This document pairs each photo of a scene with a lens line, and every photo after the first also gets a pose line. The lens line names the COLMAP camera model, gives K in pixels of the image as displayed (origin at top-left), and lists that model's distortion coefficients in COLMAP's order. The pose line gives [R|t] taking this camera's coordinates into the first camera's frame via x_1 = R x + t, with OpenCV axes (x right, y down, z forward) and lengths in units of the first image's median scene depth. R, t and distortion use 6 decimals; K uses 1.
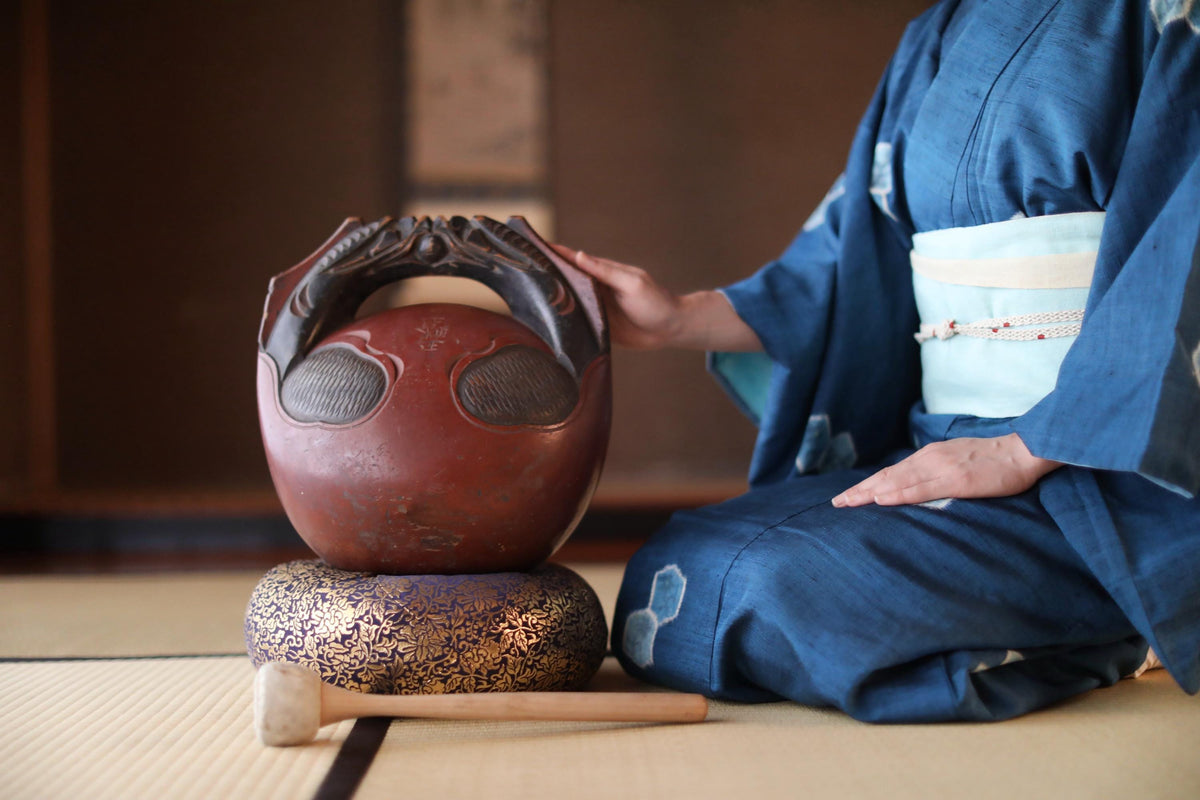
lens RADIAL K [[1883.7, 0, 600.0], [0, 1883.7, 400.0], [0, 0, 1]] dist [-0.064124, 0.041175]
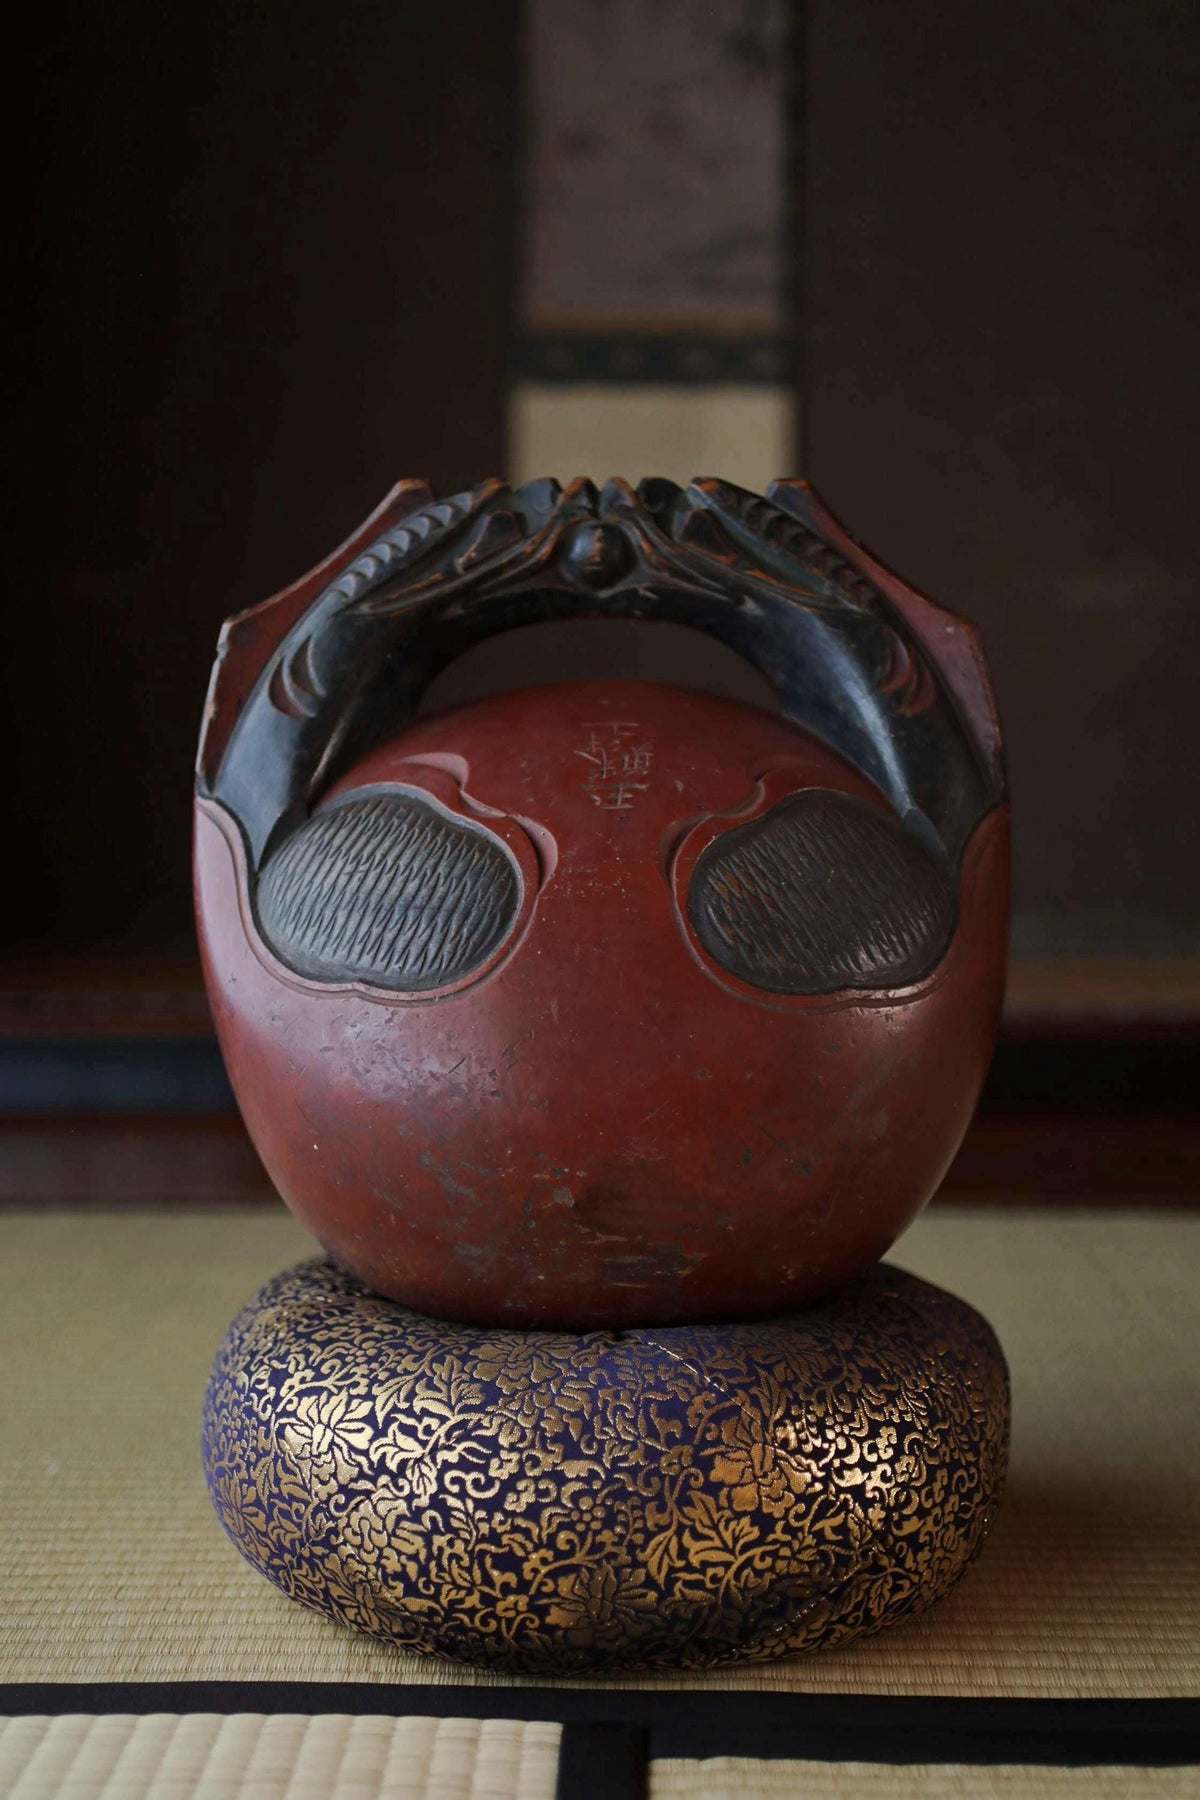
lens RADIAL K [[2825.5, 0, 600.0], [0, 2825.5, 900.0], [0, 0, 1]] dist [-0.064124, 0.041175]
pose [[0.999843, 0.001563, 0.017631, -0.104377], [-0.003068, 0.996321, 0.085641, -0.059657], [-0.017433, -0.085682, 0.996170, 0.365921]]
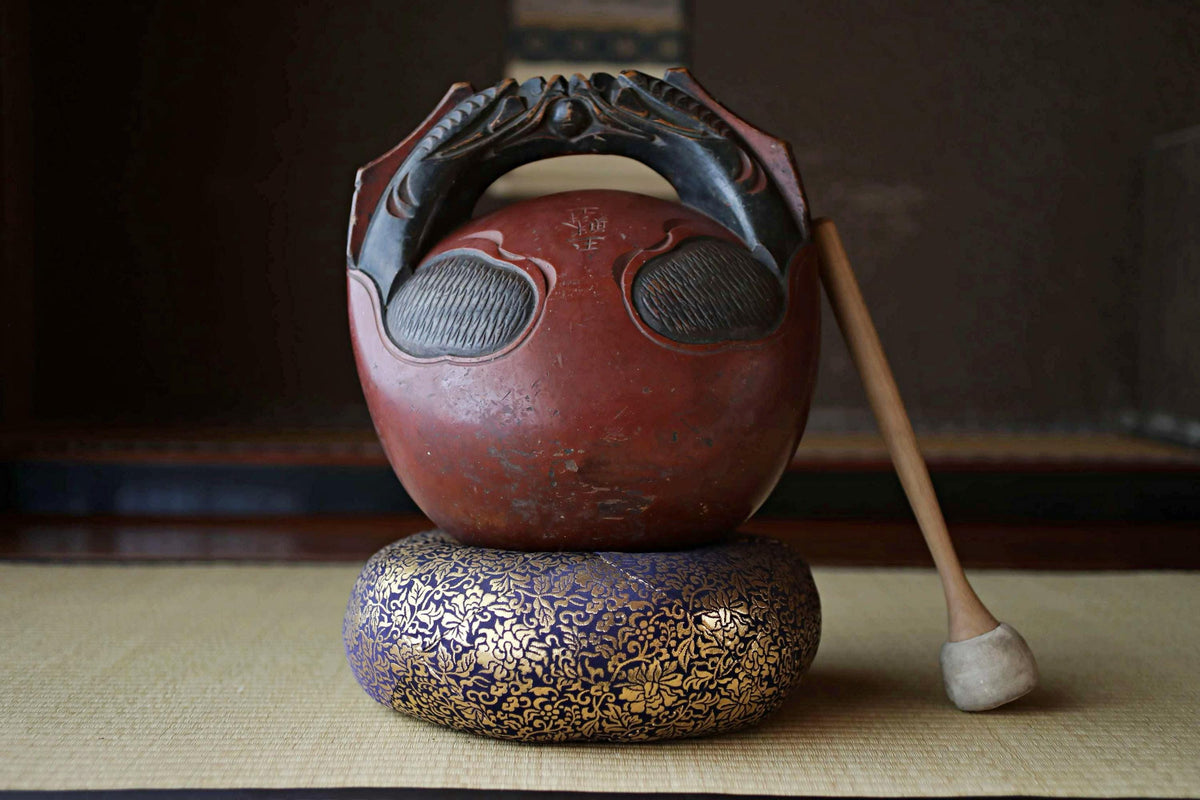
lens RADIAL K [[1883.7, 0, 600.0], [0, 1883.7, 400.0], [0, 0, 1]] dist [-0.064124, 0.041175]
pose [[0.997857, -0.062543, 0.019228, -0.102869], [0.061910, 0.997571, 0.031921, 0.009100], [-0.021177, -0.030662, 0.999305, 0.255963]]
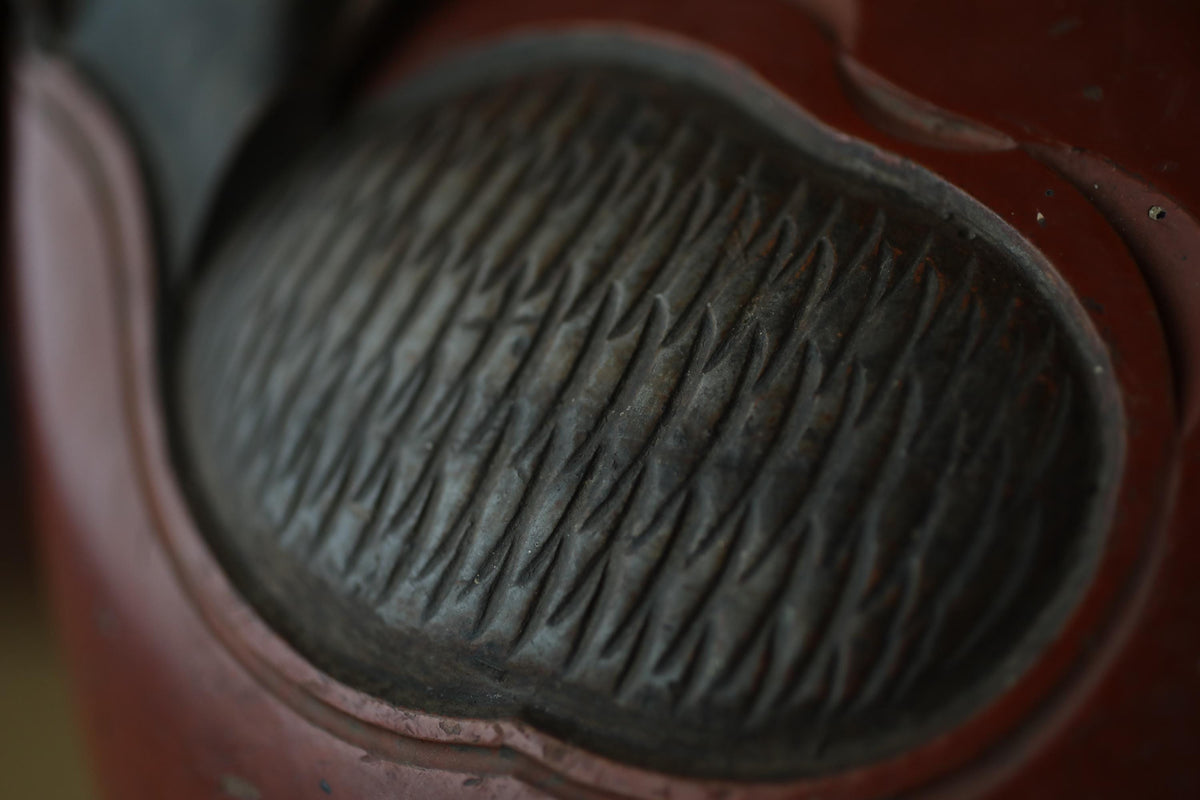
lens RADIAL K [[1969.3, 0, 600.0], [0, 1969.3, 400.0], [0, 0, 1]] dist [0.016405, 0.003426]
pose [[0.997743, 0.021436, 0.063641, -0.149571], [-0.033861, 0.978983, 0.201113, -0.033302], [-0.057992, -0.202814, 0.977499, 0.865057]]
